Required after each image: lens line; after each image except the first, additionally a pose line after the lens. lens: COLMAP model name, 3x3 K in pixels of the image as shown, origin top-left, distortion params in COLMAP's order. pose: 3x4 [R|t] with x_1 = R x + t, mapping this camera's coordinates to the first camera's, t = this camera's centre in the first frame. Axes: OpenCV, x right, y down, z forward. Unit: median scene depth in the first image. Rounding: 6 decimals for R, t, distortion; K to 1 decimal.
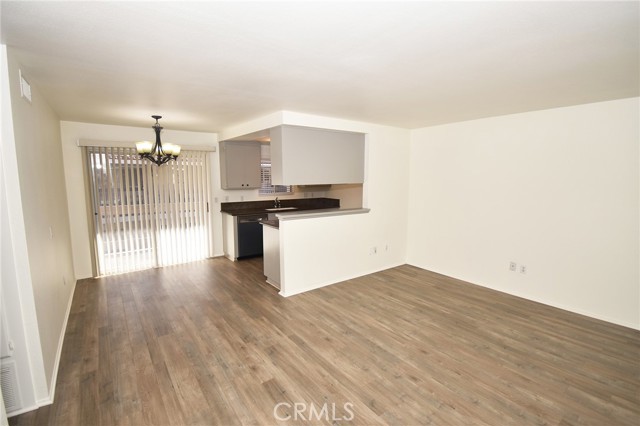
lens RADIAL K [[293.4, 0, 320.0], [0, 293.4, 213.0], [0, 0, 1]] dist [0.018962, -0.025045]
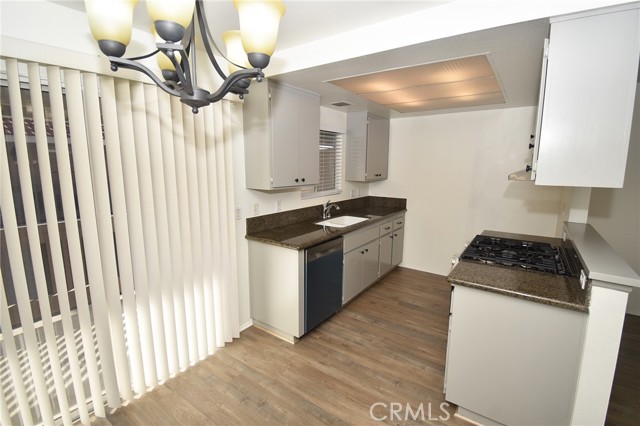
lens RADIAL K [[308.2, 0, 320.0], [0, 308.2, 213.0], [0, 0, 1]] dist [0.001437, 0.000066]
pose [[0.951455, -0.047485, 0.304104, -0.635373], [0.034994, 0.998310, 0.046397, -0.105694], [-0.305793, -0.033503, 0.951508, 0.855213]]
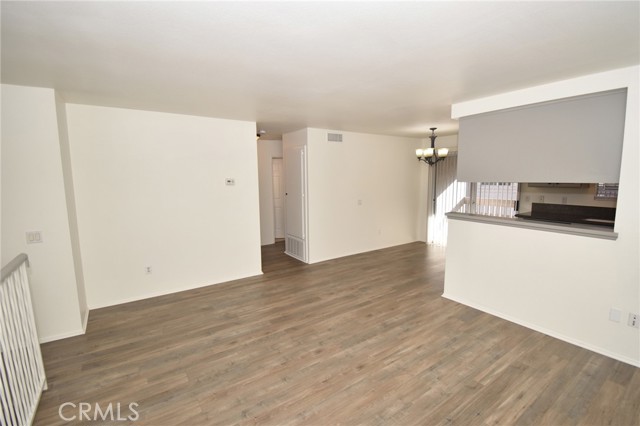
lens RADIAL K [[293.4, 0, 320.0], [0, 293.4, 213.0], [0, 0, 1]] dist [0.018962, -0.025045]
pose [[-0.045960, 0.121028, -0.991585, 0.959903], [-0.114760, 0.985422, 0.125595, -0.072268], [0.992330, 0.119566, -0.031401, 0.682947]]
